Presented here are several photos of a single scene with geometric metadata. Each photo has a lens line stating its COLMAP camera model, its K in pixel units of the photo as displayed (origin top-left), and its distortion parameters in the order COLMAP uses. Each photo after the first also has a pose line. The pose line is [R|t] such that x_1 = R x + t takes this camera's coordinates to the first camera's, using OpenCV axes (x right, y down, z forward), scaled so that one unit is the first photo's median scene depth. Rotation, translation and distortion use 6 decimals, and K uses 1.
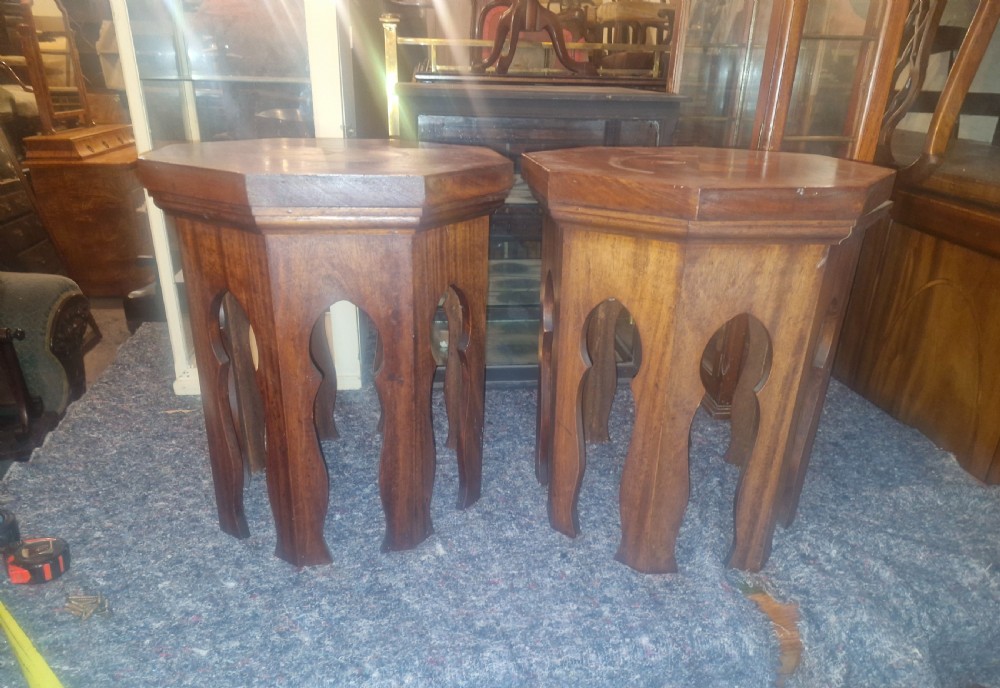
lens RADIAL K [[699.7, 0, 504.0], [0, 699.7, 378.4], [0, 0, 1]] dist [0.067452, -0.078486]
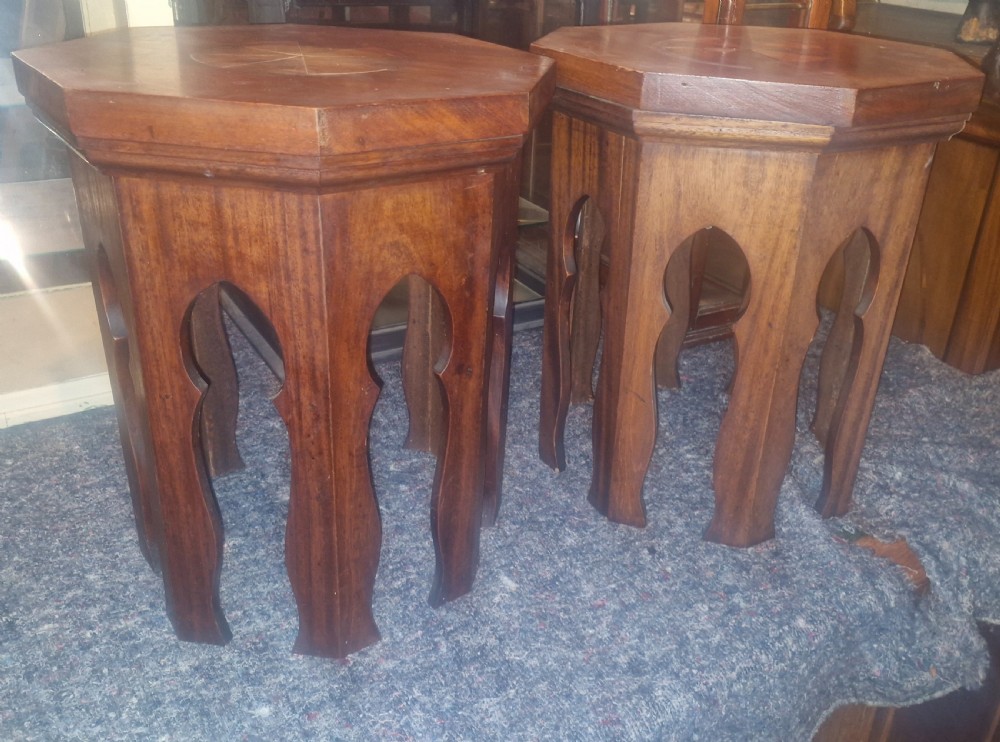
lens RADIAL K [[936.1, 0, 518.0], [0, 936.1, 355.8], [0, 0, 1]] dist [0.042139, 0.000000]
pose [[0.912448, -0.164881, 0.374504, -0.432506], [0.144351, 0.986086, 0.082439, -0.080146], [-0.382886, -0.021161, 0.923553, 0.077387]]
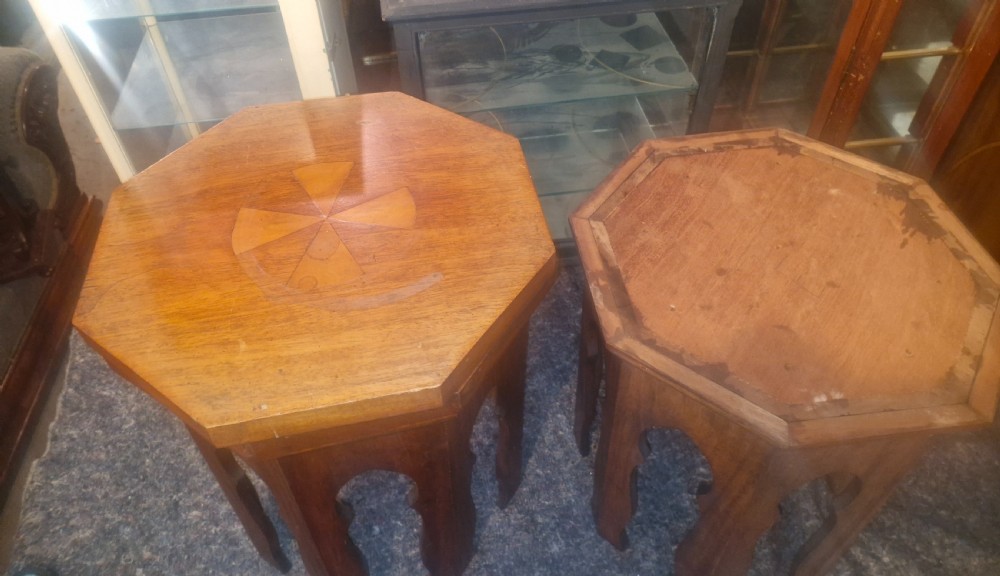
lens RADIAL K [[711.9, 0, 497.3], [0, 711.9, 184.1], [0, 0, 1]] dist [0.003573, -0.002921]
pose [[0.998902, -0.045251, -0.012125, -0.040572], [0.046764, 0.947772, 0.315503, -0.621097], [-0.002785, -0.315724, 0.948847, 0.242807]]
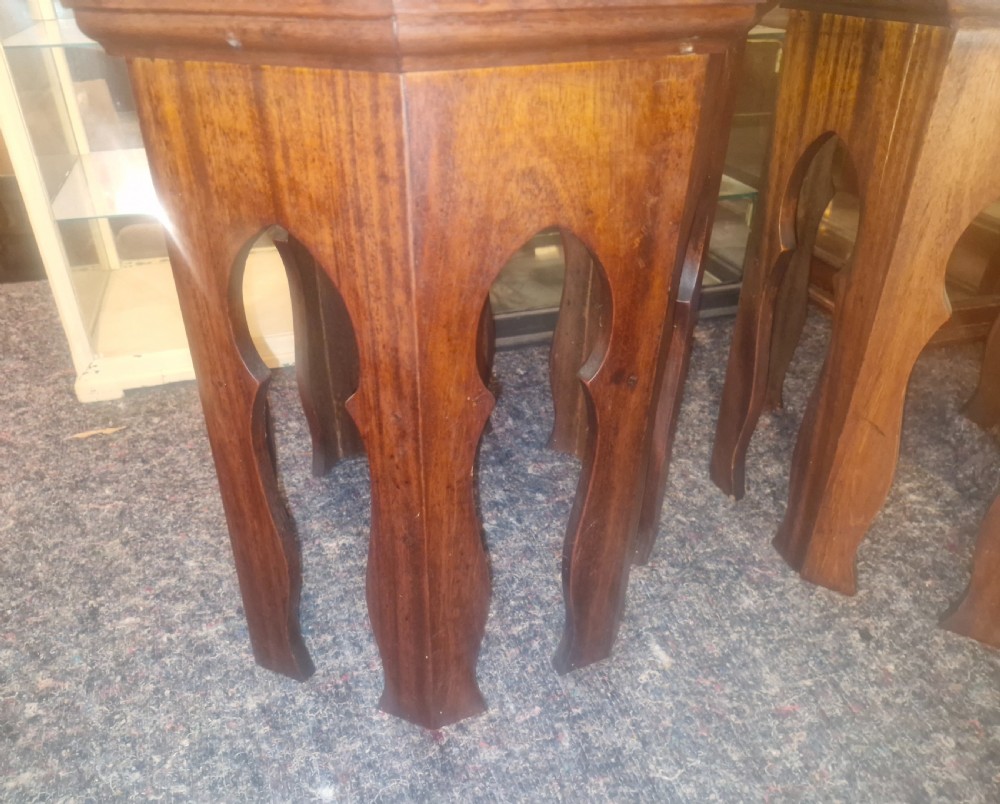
lens RADIAL K [[754.9, 0, 462.4], [0, 754.9, 399.6], [0, 0, 1]] dist [0.042797, -0.051030]
pose [[0.988682, -0.108305, 0.103813, -0.303122], [0.093221, 0.985678, 0.140527, -0.065606], [-0.117546, -0.129259, 0.984619, 0.452682]]
